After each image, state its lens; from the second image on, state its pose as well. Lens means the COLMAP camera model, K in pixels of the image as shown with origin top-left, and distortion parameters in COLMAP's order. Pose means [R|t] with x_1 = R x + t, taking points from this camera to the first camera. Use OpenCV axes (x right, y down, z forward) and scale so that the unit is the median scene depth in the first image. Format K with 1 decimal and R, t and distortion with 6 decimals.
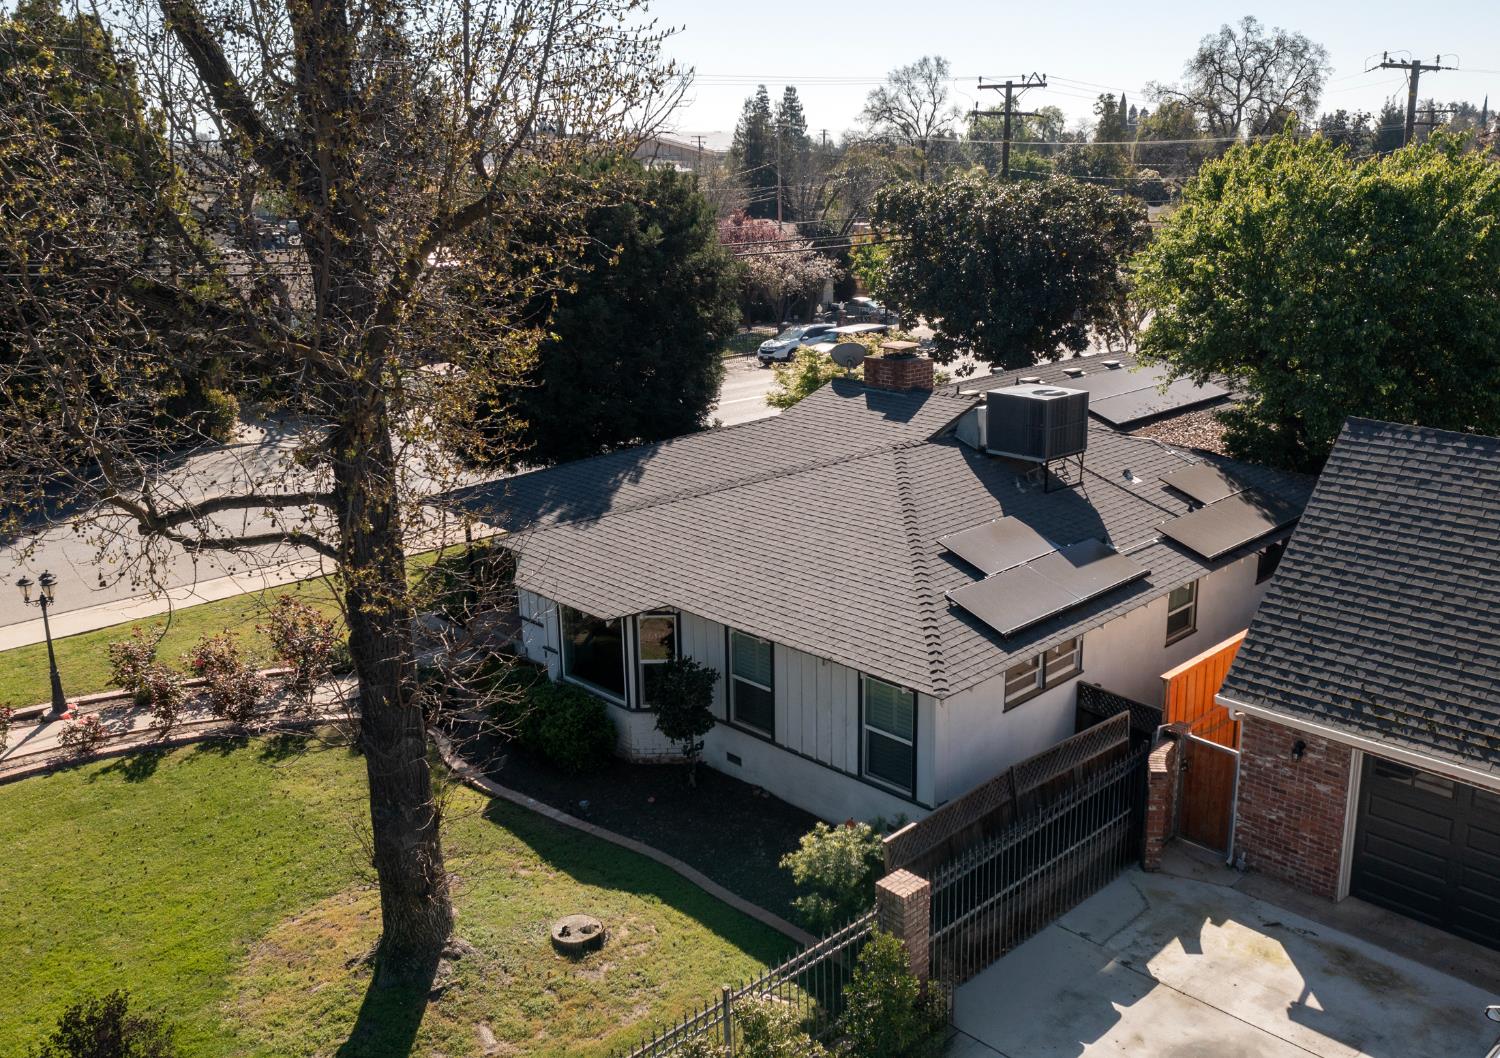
lens RADIAL K [[1342.7, 0, 842.0], [0, 1342.7, 463.0], [0, 0, 1]] dist [0.000721, -0.001561]
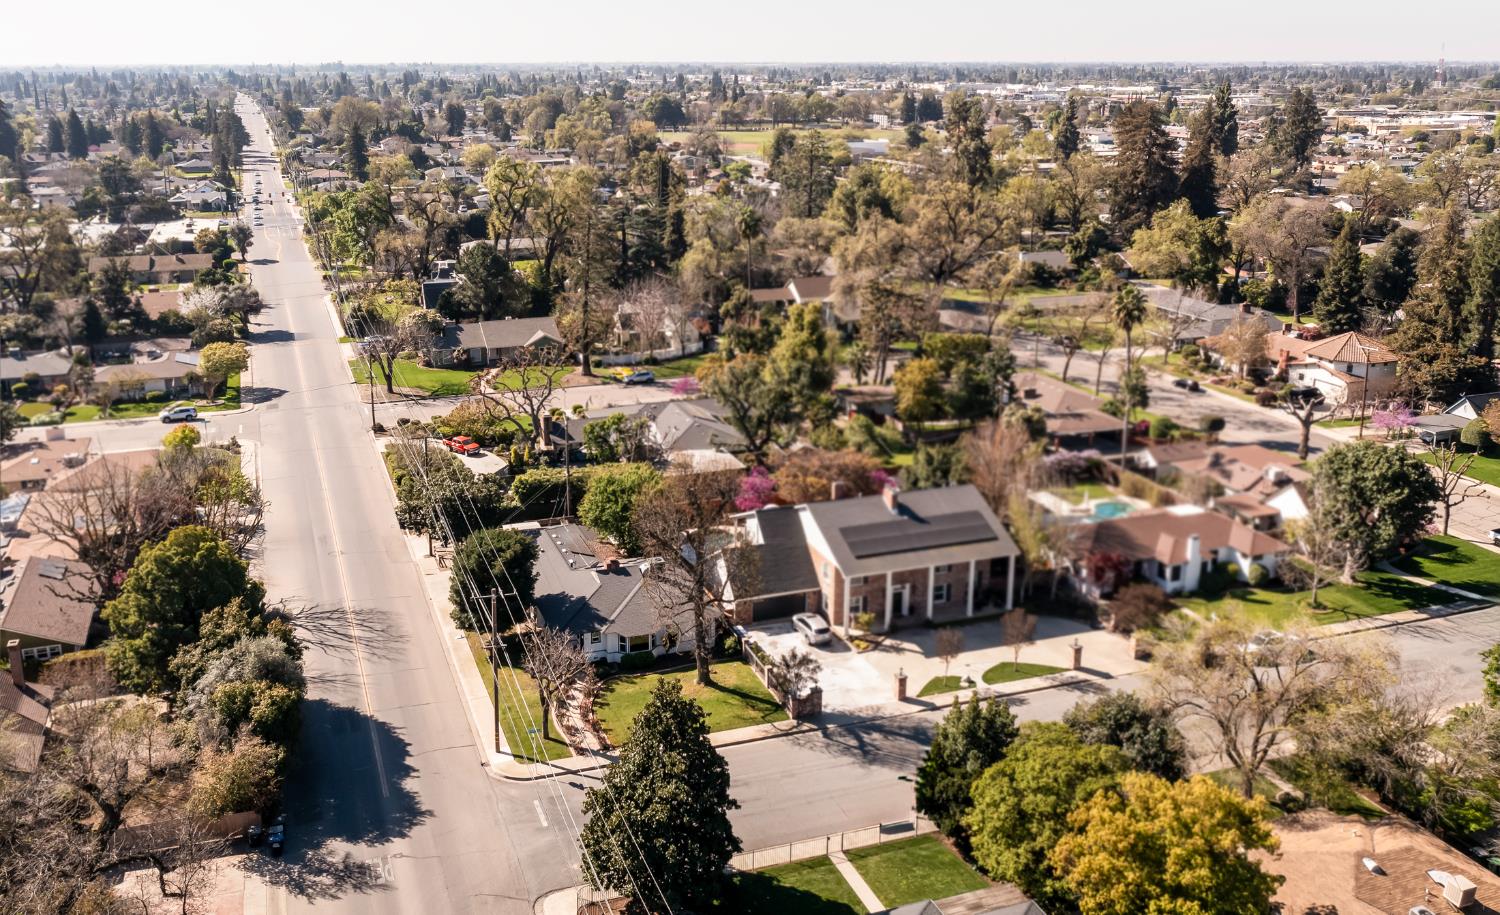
lens RADIAL K [[1268.4, 0, 697.3], [0, 1268.4, 376.5], [0, 0, 1]] dist [-0.006885, -0.000809]
pose [[0.463175, -0.214178, 0.859998, -4.497034], [0.211499, 0.969036, 0.127425, -1.570481], [-0.860661, 0.122868, 0.494132, -1.834787]]
